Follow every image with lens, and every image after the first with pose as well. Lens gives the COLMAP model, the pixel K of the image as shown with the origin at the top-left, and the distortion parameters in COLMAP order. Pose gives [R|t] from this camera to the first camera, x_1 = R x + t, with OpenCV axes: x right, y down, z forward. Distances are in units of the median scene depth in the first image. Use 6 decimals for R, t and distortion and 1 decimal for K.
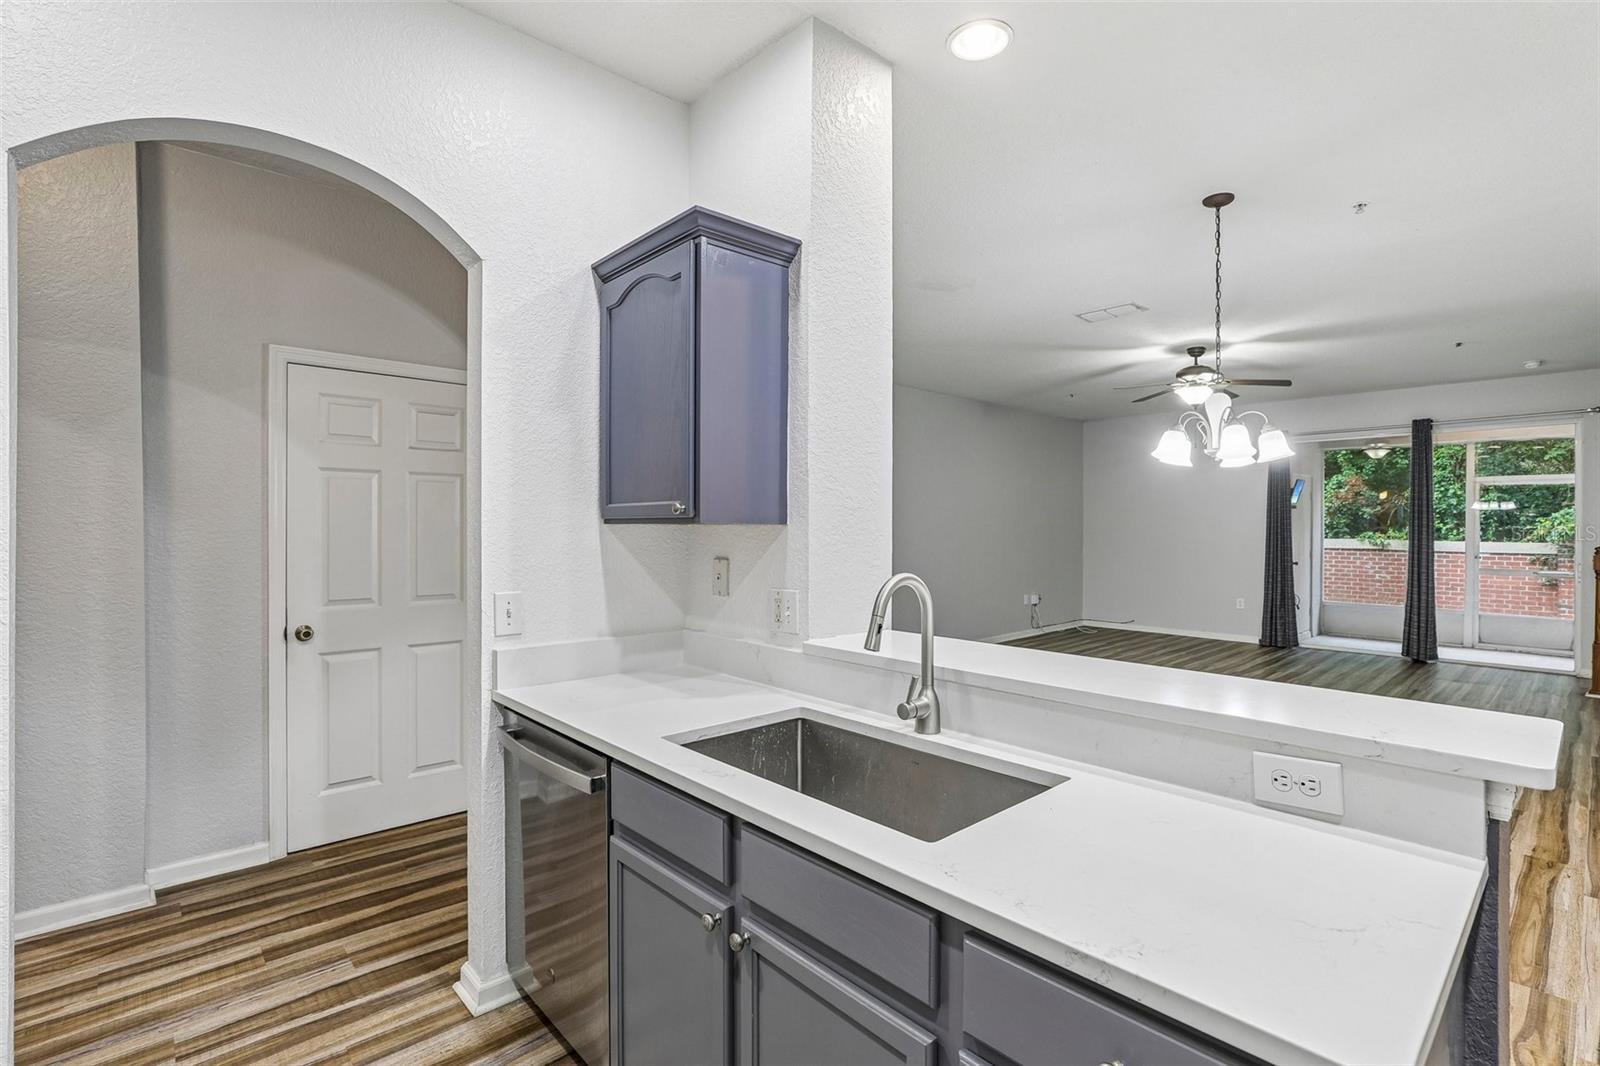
lens RADIAL K [[731.8, 0, 790.5], [0, 731.8, 533.6], [0, 0, 1]] dist [0.004372, 0.001448]
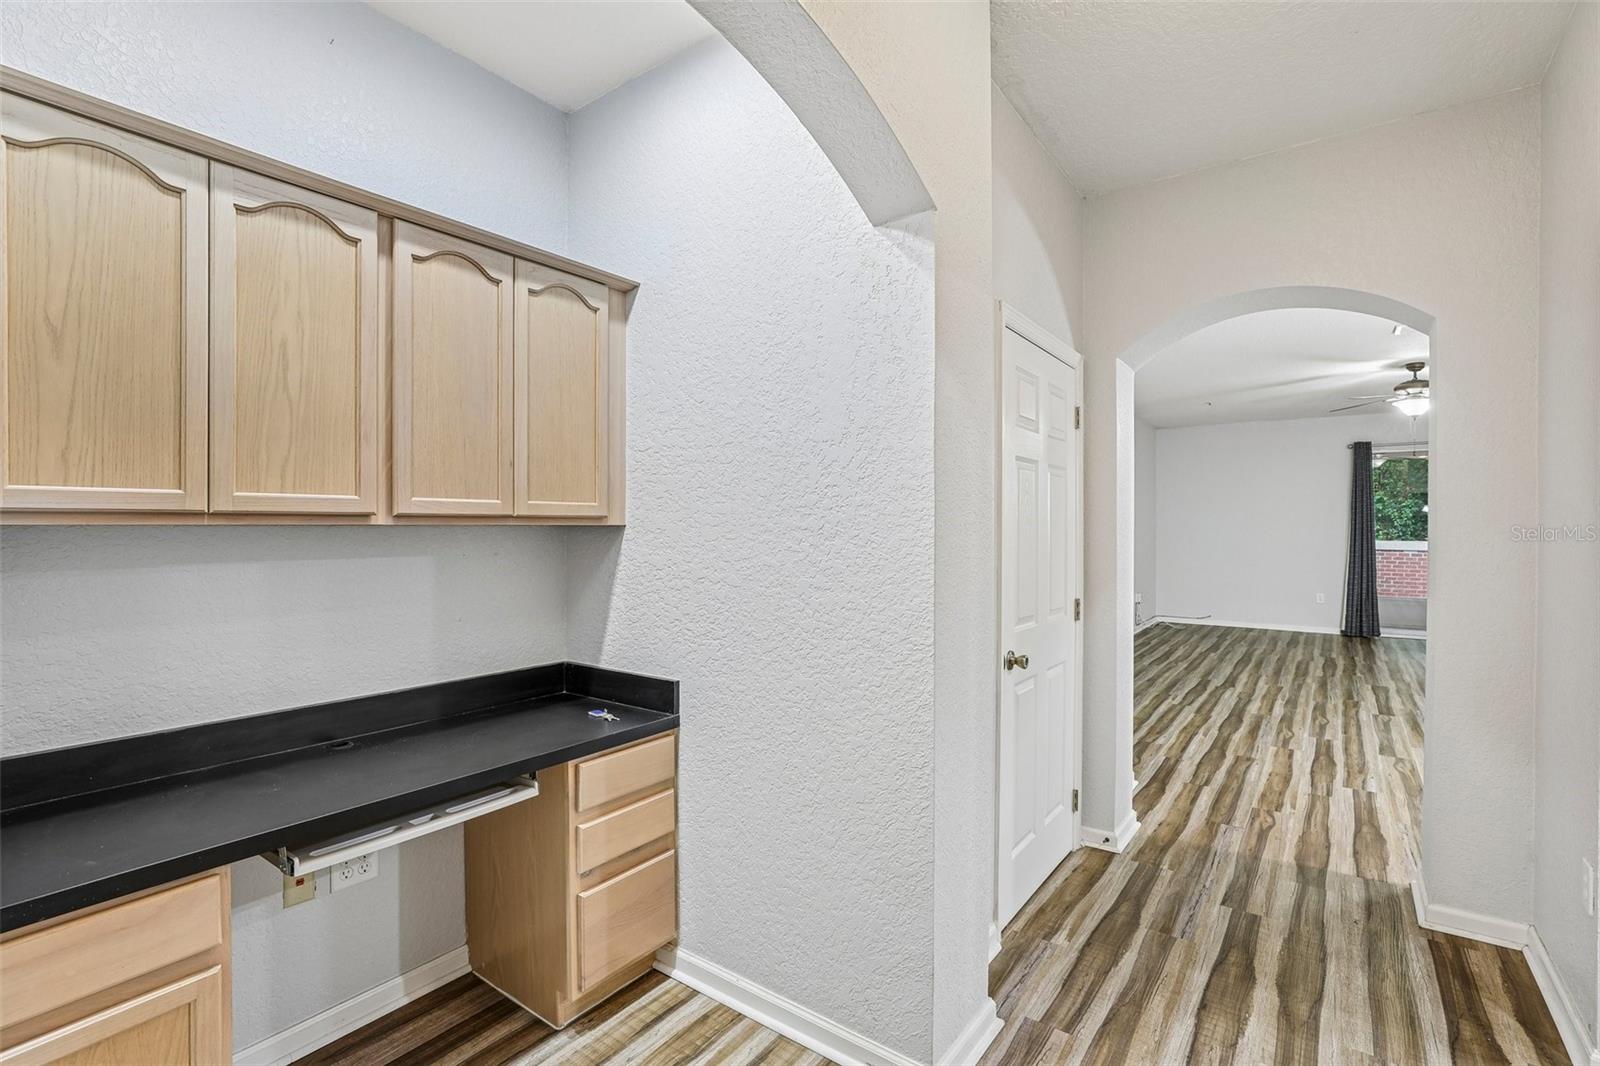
lens RADIAL K [[731.8, 0, 801.0], [0, 731.8, 534.9], [0, 0, 1]] dist [0.004372, 0.001448]
pose [[0.976782, -0.001291, 0.214230, -0.386283], [0.000986, 0.999998, 0.001529, -0.001980], [-0.214232, -0.001282, 0.976782, 0.093363]]
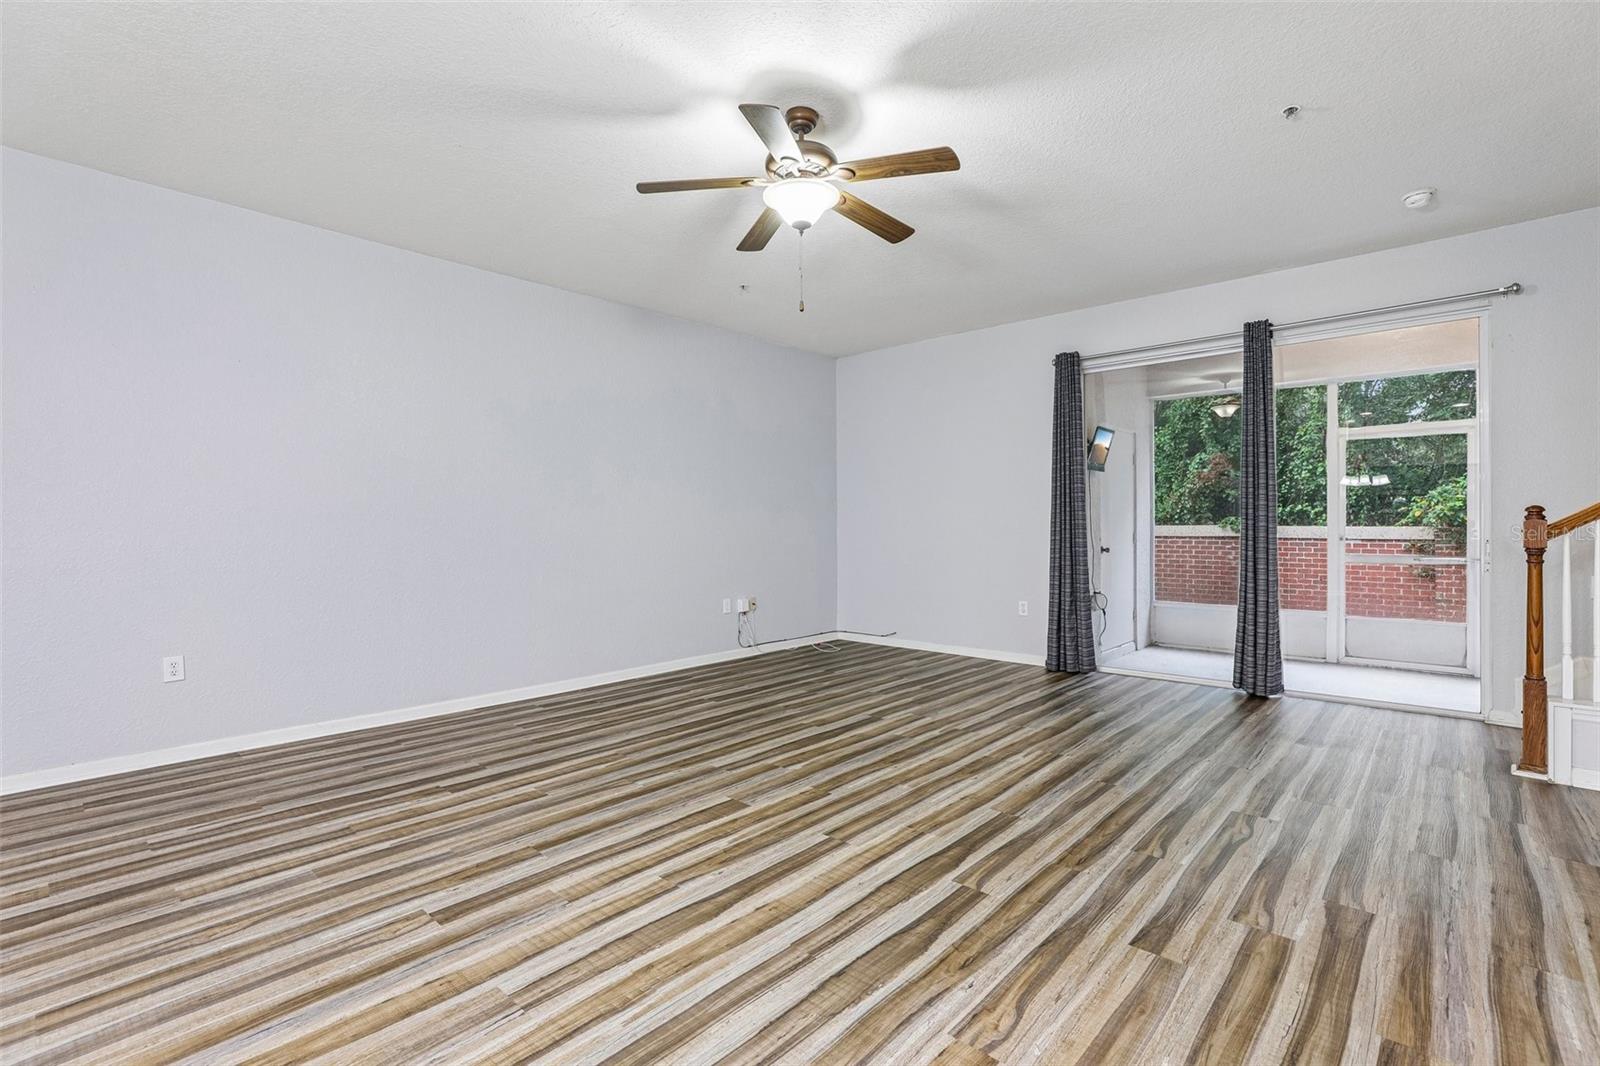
lens RADIAL K [[731.8, 0, 773.1], [0, 731.8, 526.9], [0, 0, 1]] dist [0.004372, 0.001448]
pose [[0.996606, -0.005111, 0.082165, 0.328969], [0.005674, 0.999962, -0.006619, 0.022935], [-0.082128, 0.007063, 0.996597, 0.338832]]
